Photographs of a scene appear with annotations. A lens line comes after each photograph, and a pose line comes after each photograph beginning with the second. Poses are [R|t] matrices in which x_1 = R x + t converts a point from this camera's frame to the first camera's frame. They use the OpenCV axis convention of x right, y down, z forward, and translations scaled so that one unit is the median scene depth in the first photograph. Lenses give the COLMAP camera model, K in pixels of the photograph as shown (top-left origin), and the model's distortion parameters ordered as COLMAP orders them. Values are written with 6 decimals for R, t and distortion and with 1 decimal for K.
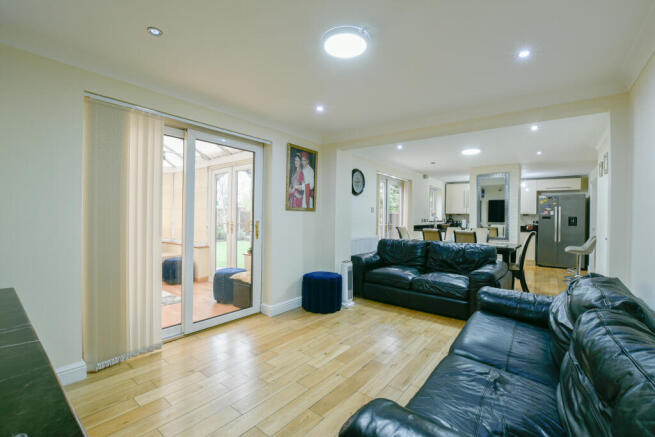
lens RADIAL K [[298.4, 0, 328.1], [0, 298.4, 215.5], [0, 0, 1]] dist [-0.002373, -0.000268]
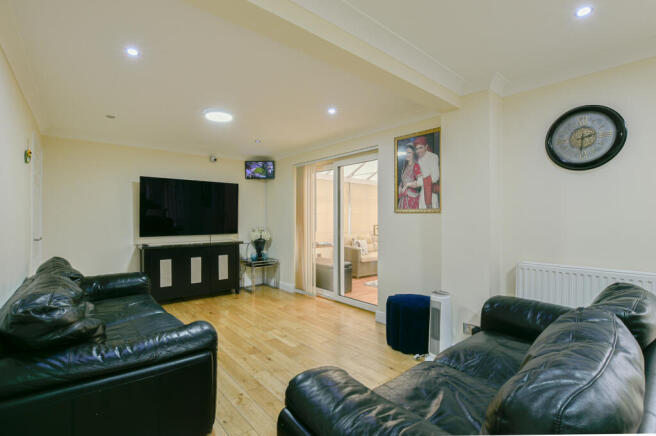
lens RADIAL K [[298.9, 0, 323.8], [0, 298.9, 223.1], [0, 0, 1]] dist [-0.002373, -0.000268]
pose [[-0.222895, -0.004293, -0.974833, 0.699922], [-0.012004, 0.999927, -0.001658, 0.014654], [0.974769, 0.011333, -0.222930, 0.890187]]
